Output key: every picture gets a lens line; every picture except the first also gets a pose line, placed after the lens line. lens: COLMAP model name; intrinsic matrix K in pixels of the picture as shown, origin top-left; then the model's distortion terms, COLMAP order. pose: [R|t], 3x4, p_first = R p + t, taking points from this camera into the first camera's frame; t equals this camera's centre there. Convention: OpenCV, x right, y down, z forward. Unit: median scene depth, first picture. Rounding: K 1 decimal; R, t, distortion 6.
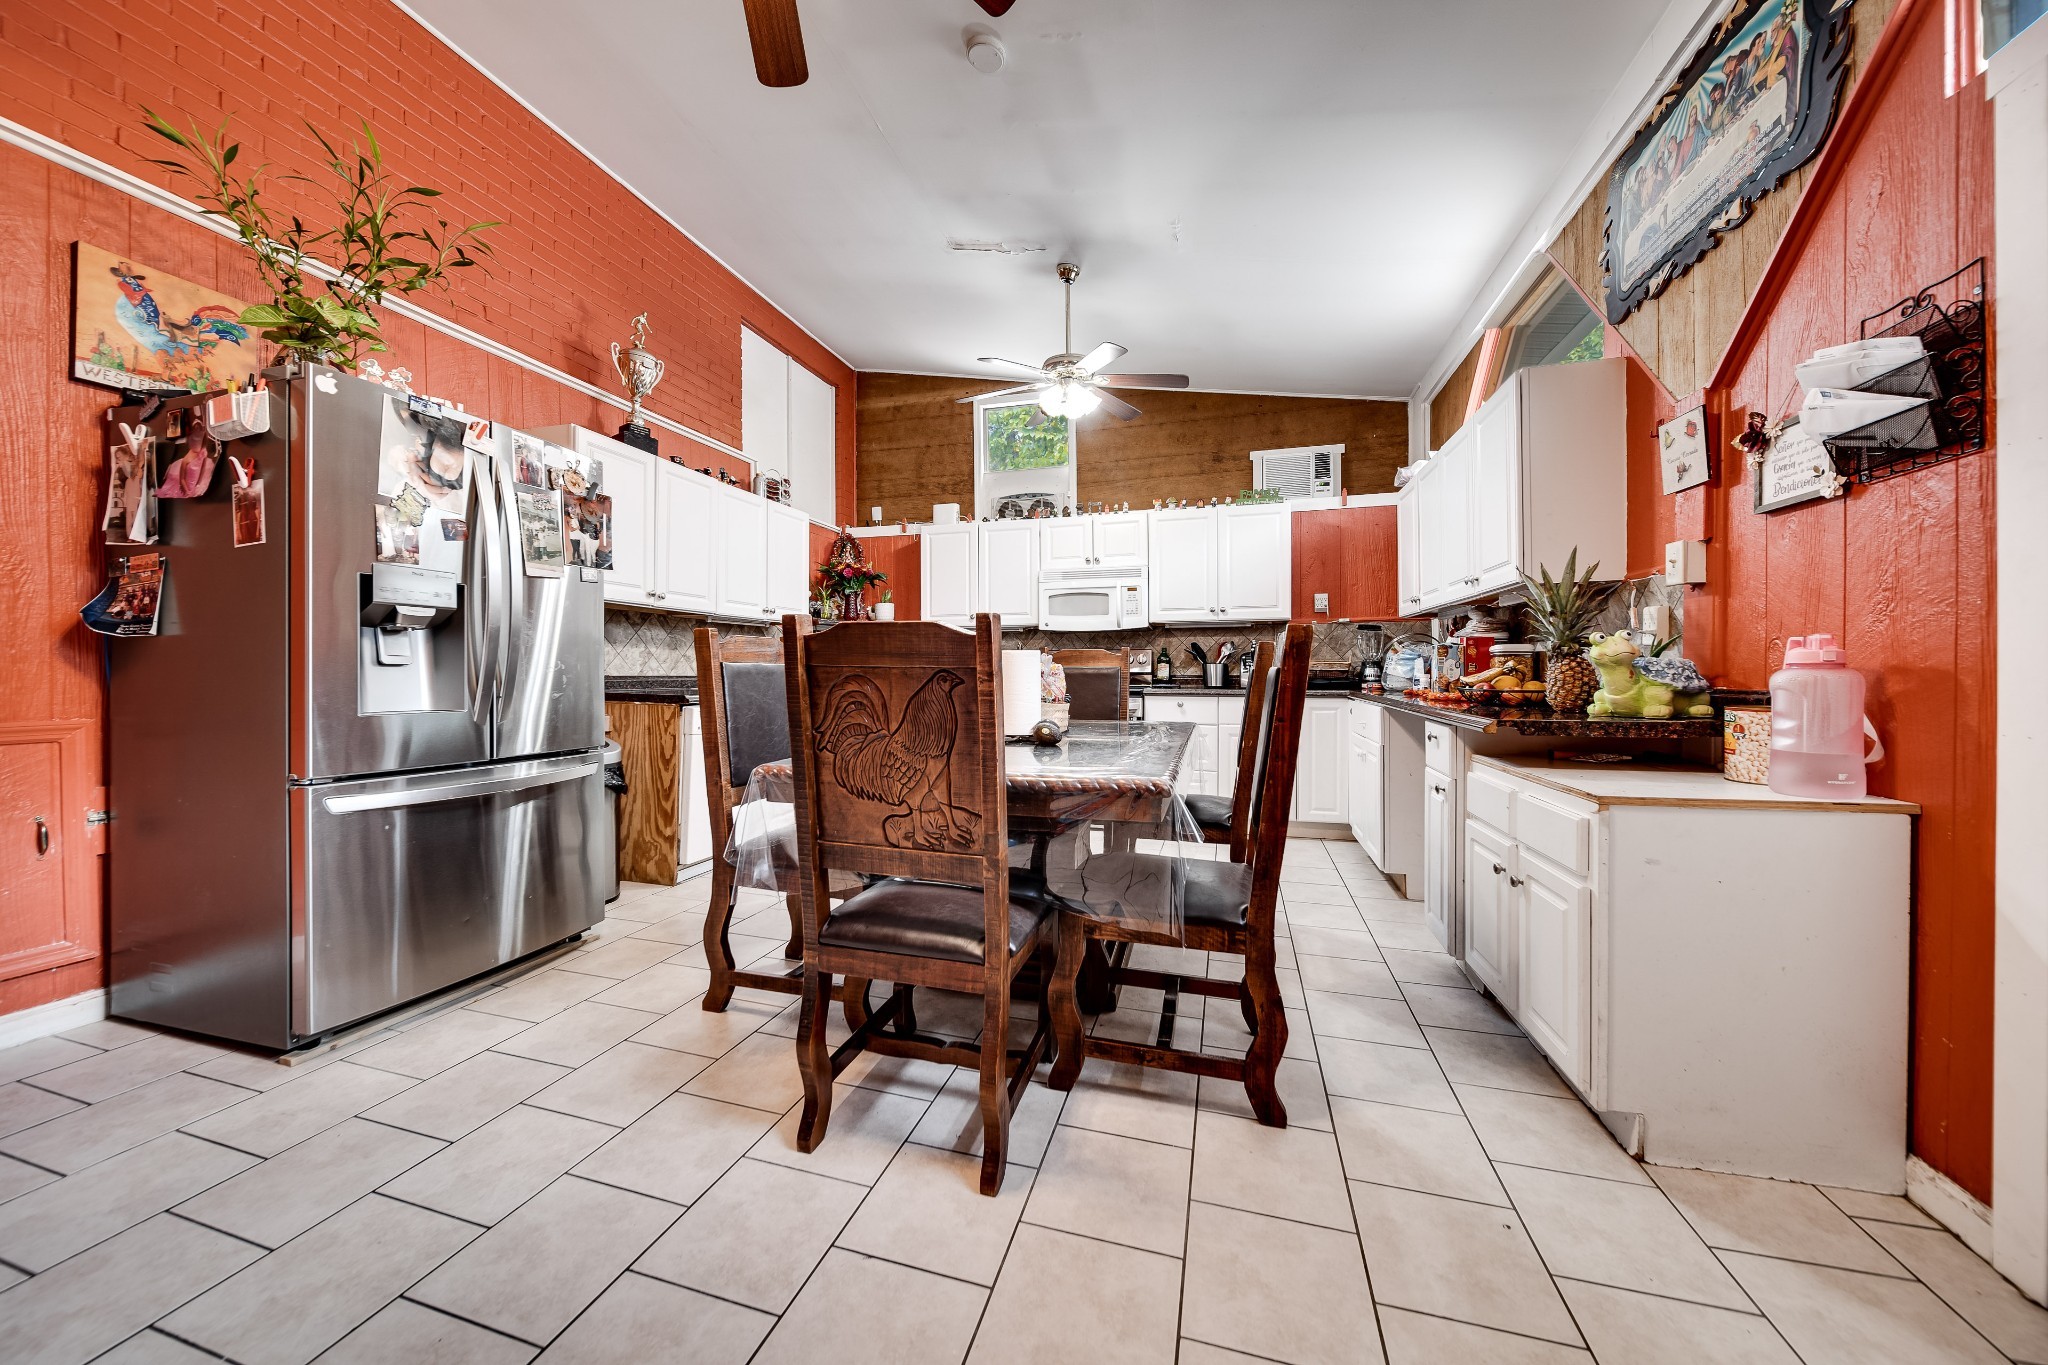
lens RADIAL K [[720.8, 0, 1025.5], [0, 720.8, 670.0], [0, 0, 1]] dist [-0.009630, -0.000117]
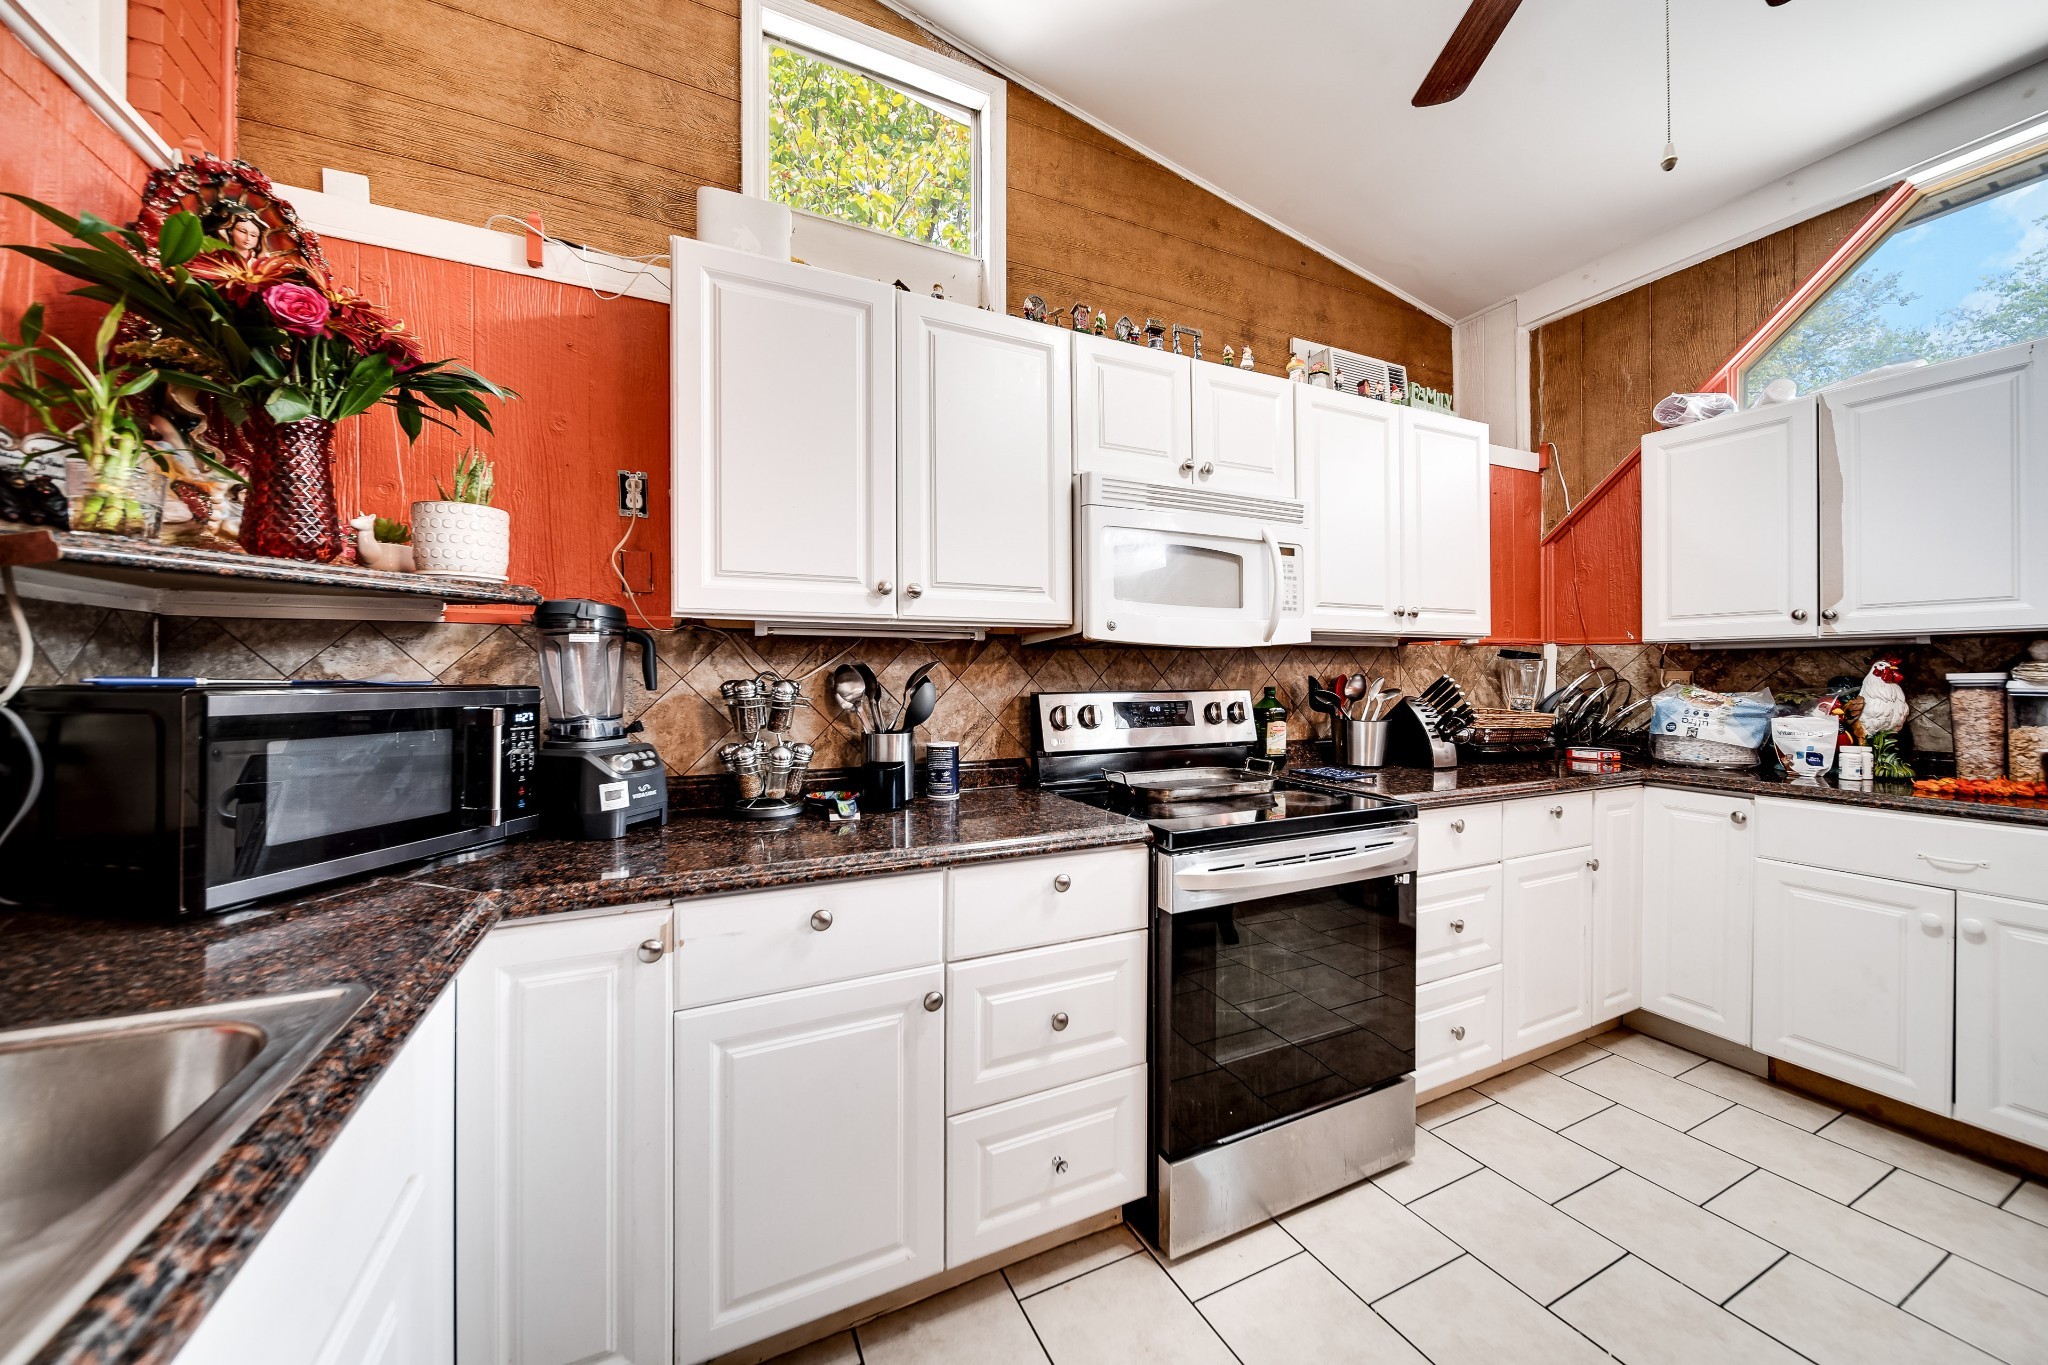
lens RADIAL K [[720.8, 0, 1025.5], [0, 720.8, 670.0], [0, 0, 1]] dist [-0.009630, -0.000117]
pose [[0.744213, 0.001796, 0.667940, -0.295094], [0.000731, 0.999994, -0.003504, -0.049138], [-0.667942, 0.003096, 0.744207, 0.941248]]
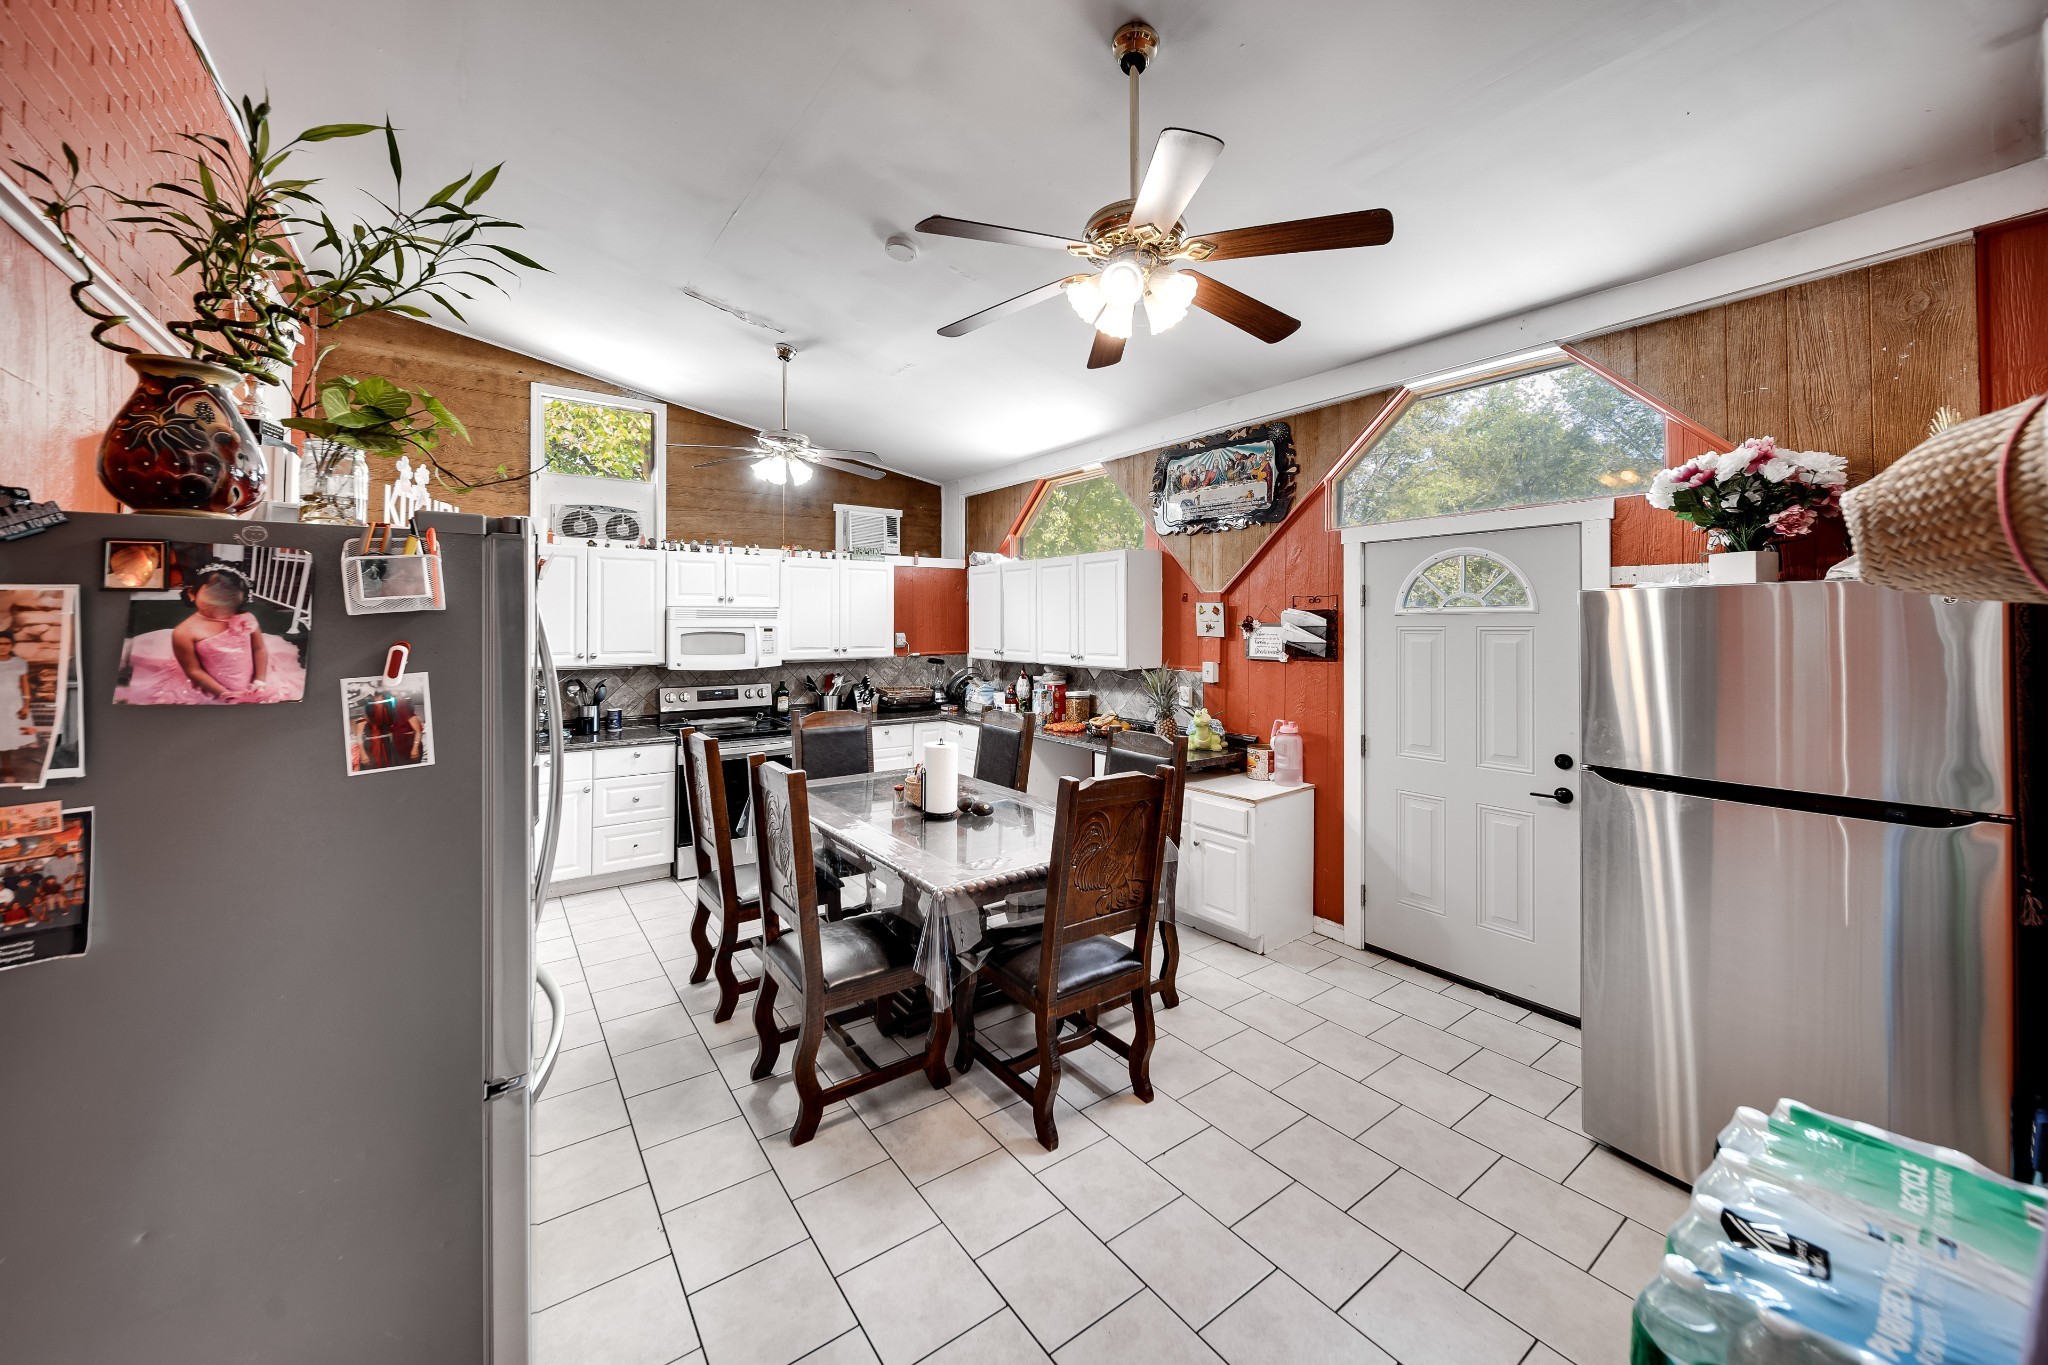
lens RADIAL K [[746.7, 0, 1014.0], [0, 746.7, 611.8], [0, 0, 1]] dist [0.000250, 0.000045]
pose [[0.615912, 0.015872, 0.787655, -0.587779], [-0.002948, 0.999836, -0.017843, -0.143385], [-0.787810, 0.008668, 0.615858, 0.049271]]
